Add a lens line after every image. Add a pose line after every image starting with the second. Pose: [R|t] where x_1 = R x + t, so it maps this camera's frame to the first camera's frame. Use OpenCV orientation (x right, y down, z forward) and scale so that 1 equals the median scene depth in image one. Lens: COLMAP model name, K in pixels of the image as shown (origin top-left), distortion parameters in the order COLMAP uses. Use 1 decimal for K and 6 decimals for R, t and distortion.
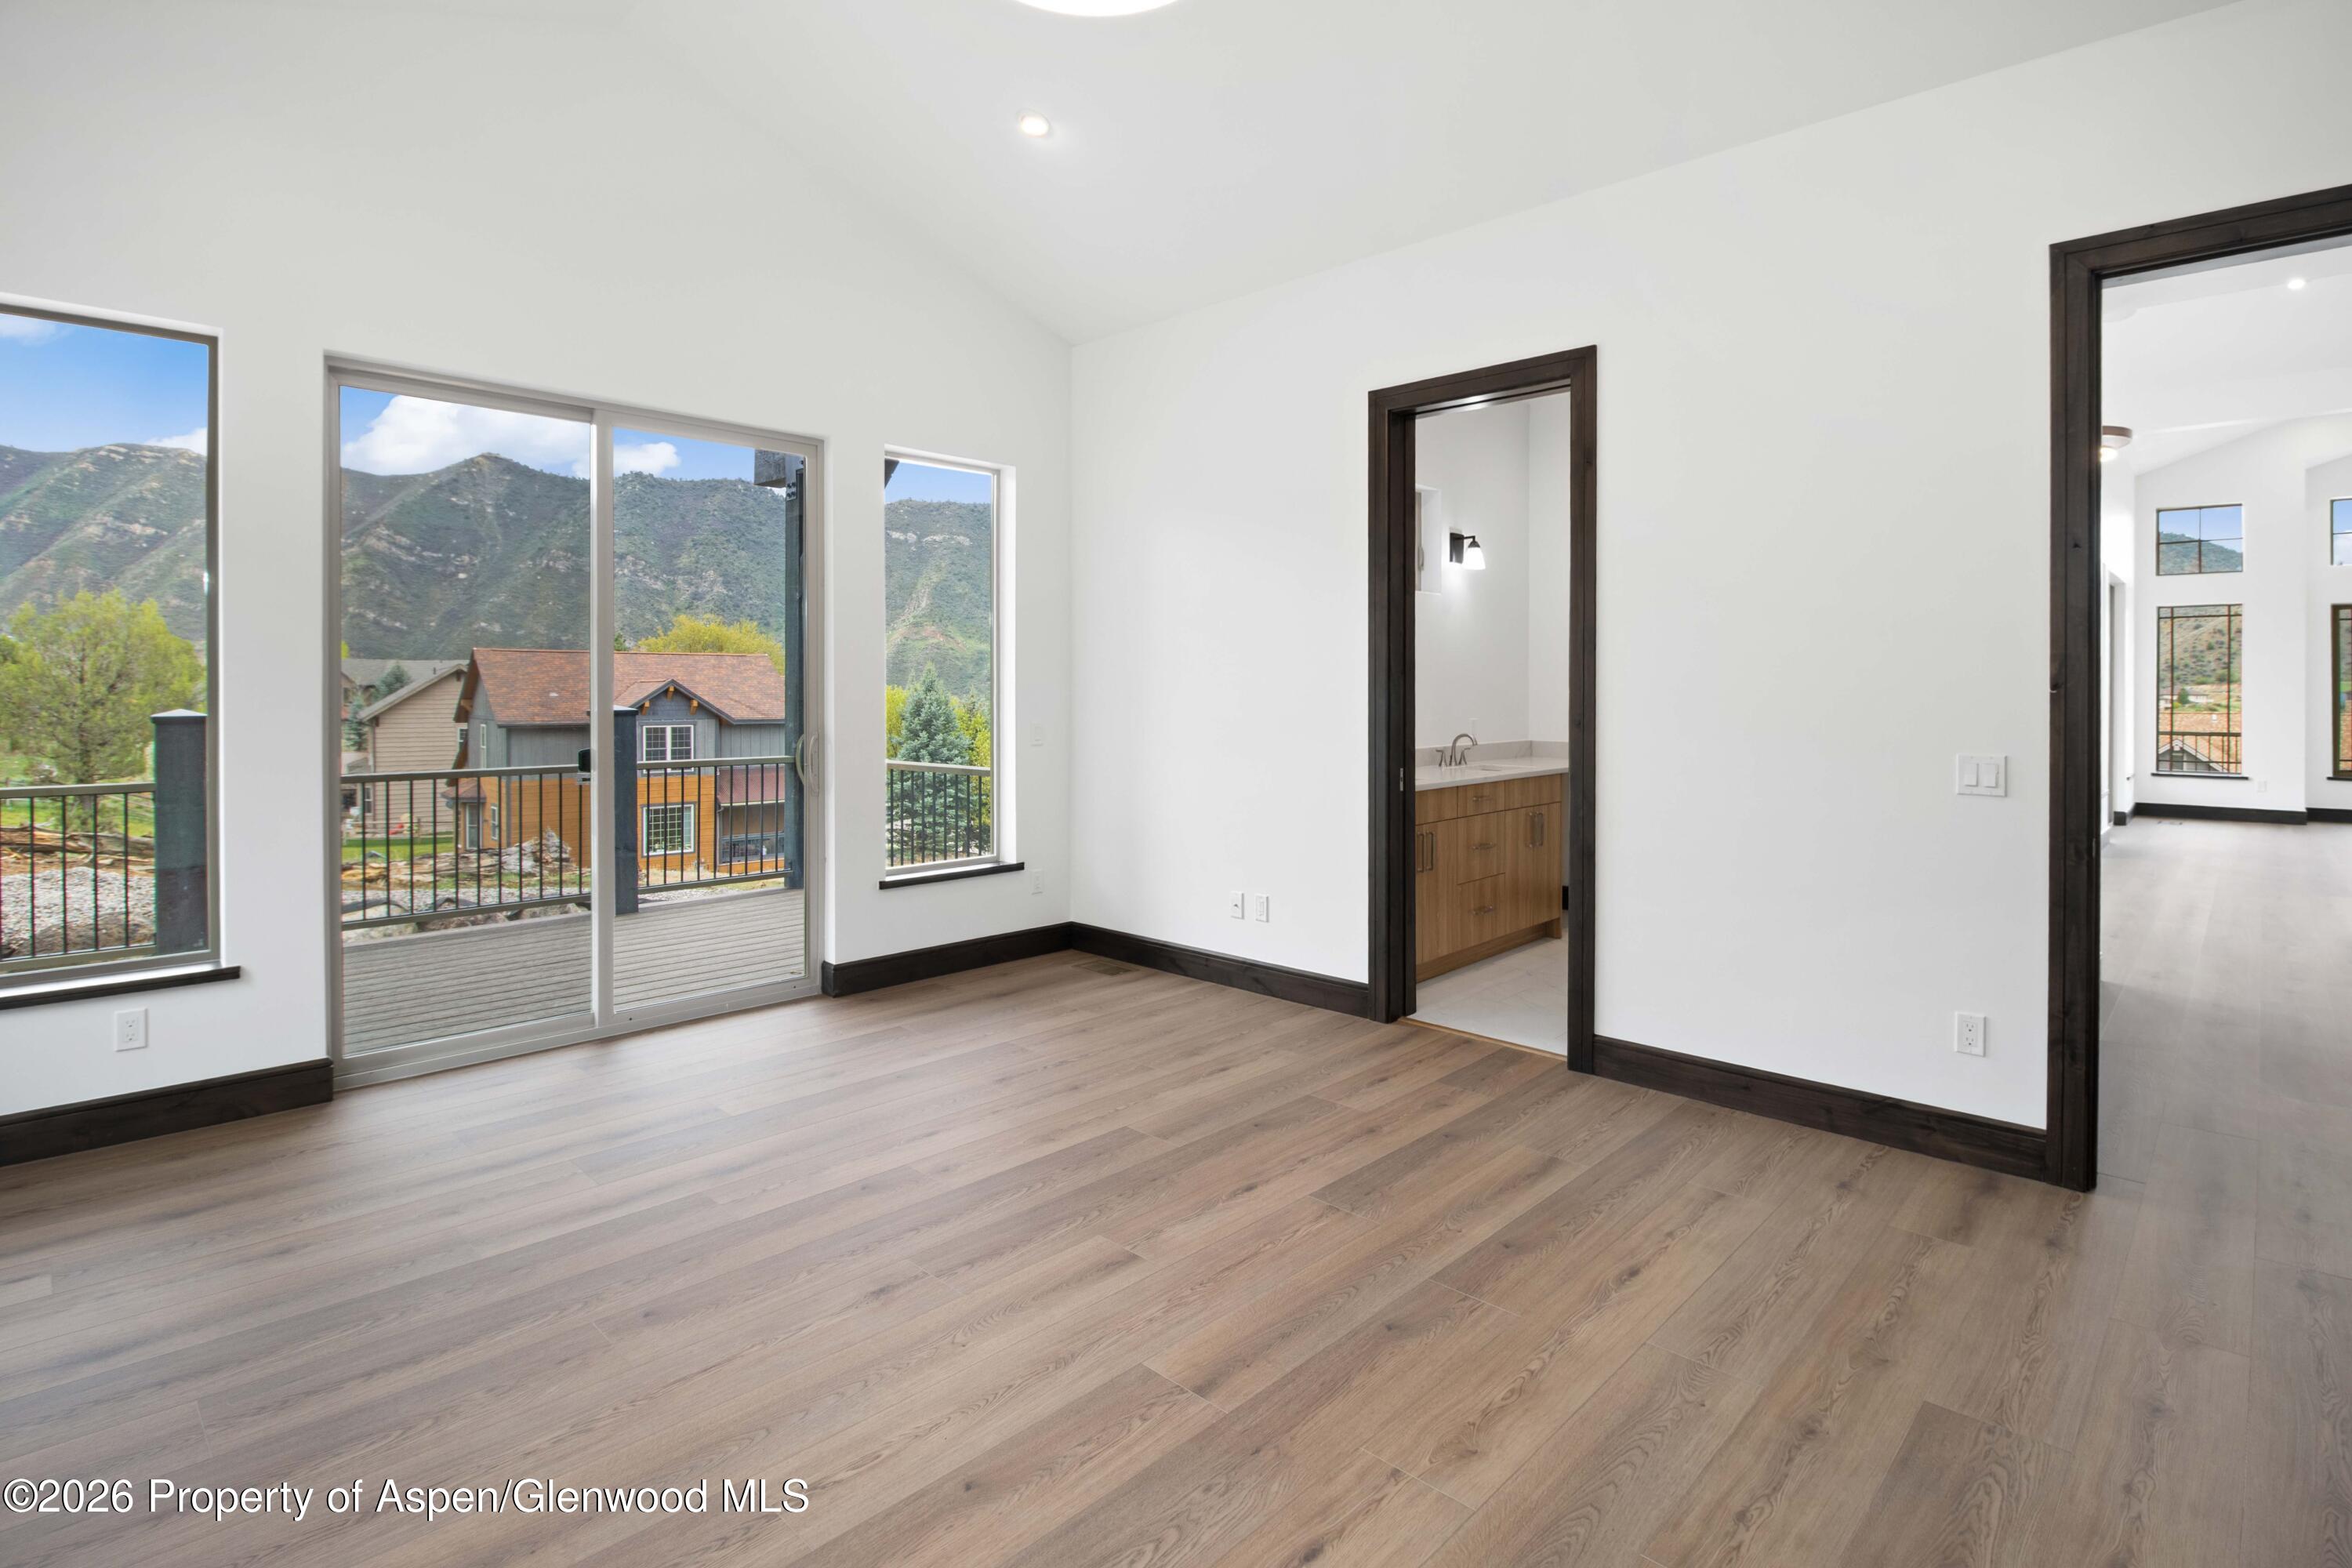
lens RADIAL K [[1172.9, 0, 1188.6], [0, 1172.9, 702.2], [0, 0, 1]] dist [0.001384, -0.011289]
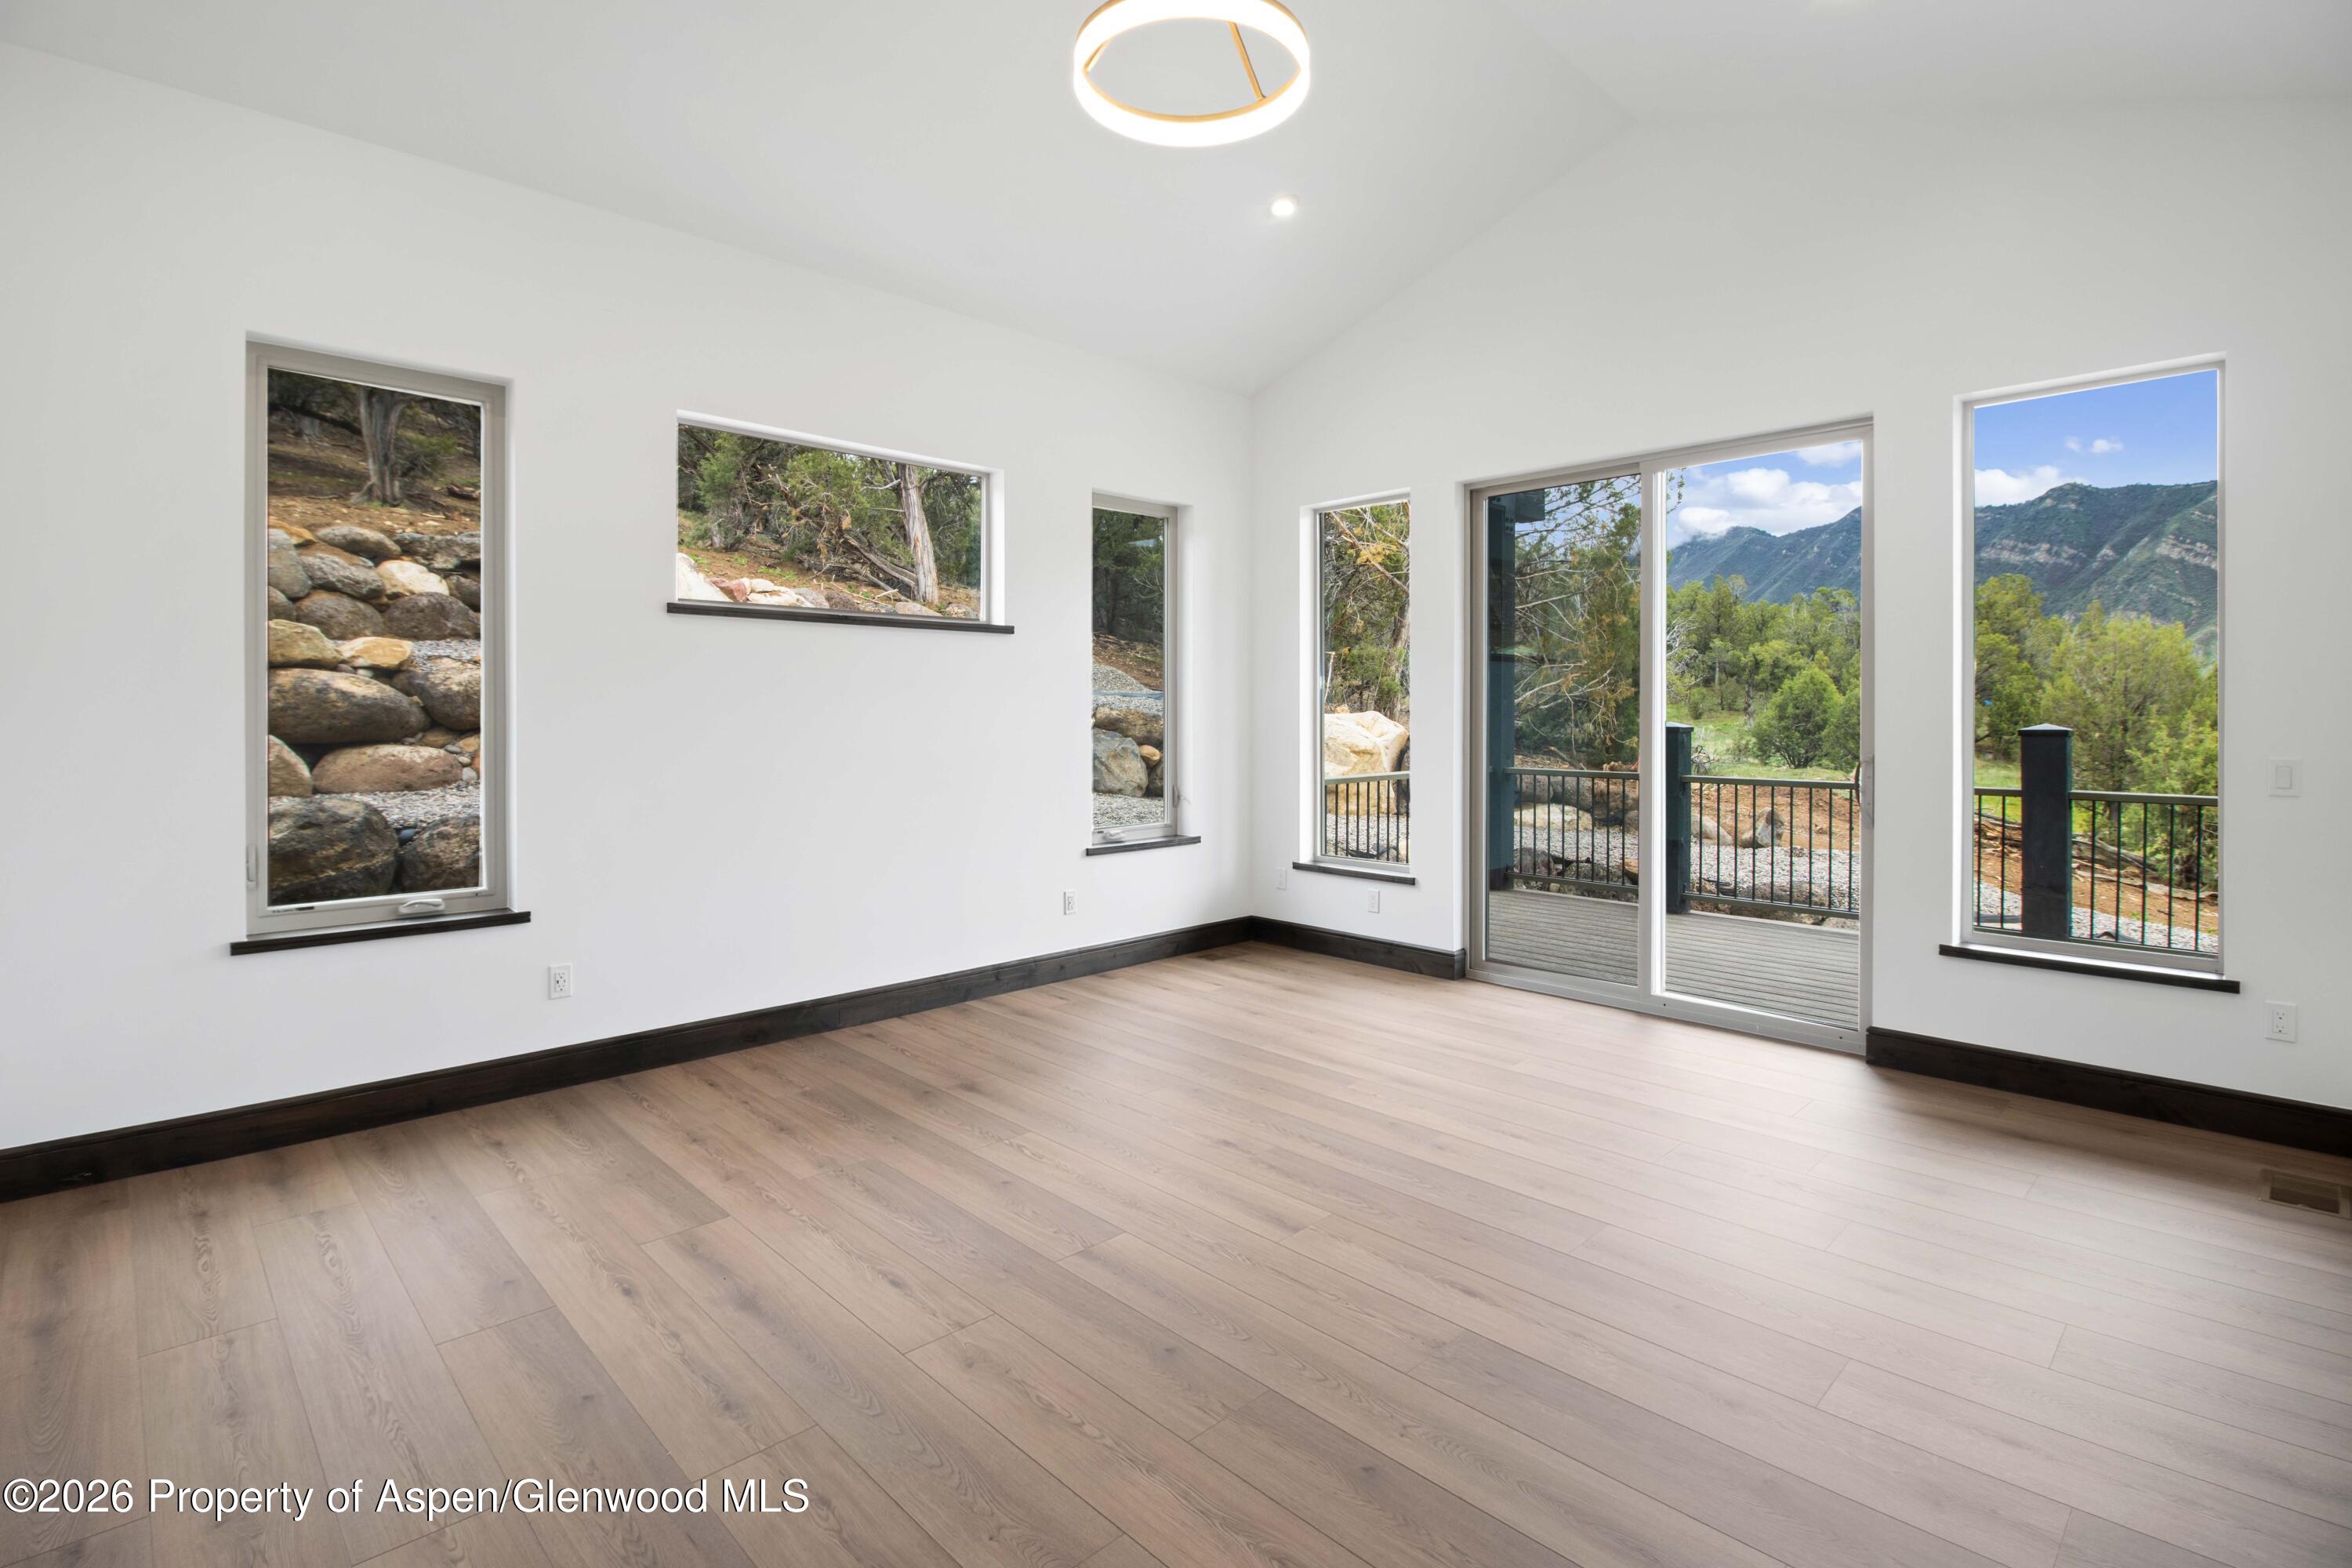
lens RADIAL K [[1172.9, 0, 1188.6], [0, 1172.9, 702.2], [0, 0, 1]] dist [0.001384, -0.011289]
pose [[-0.073415, -0.006480, -0.997280, 1.097281], [-0.004339, 0.999971, -0.006178, -0.013349], [0.997292, 0.003874, -0.073441, 1.017715]]
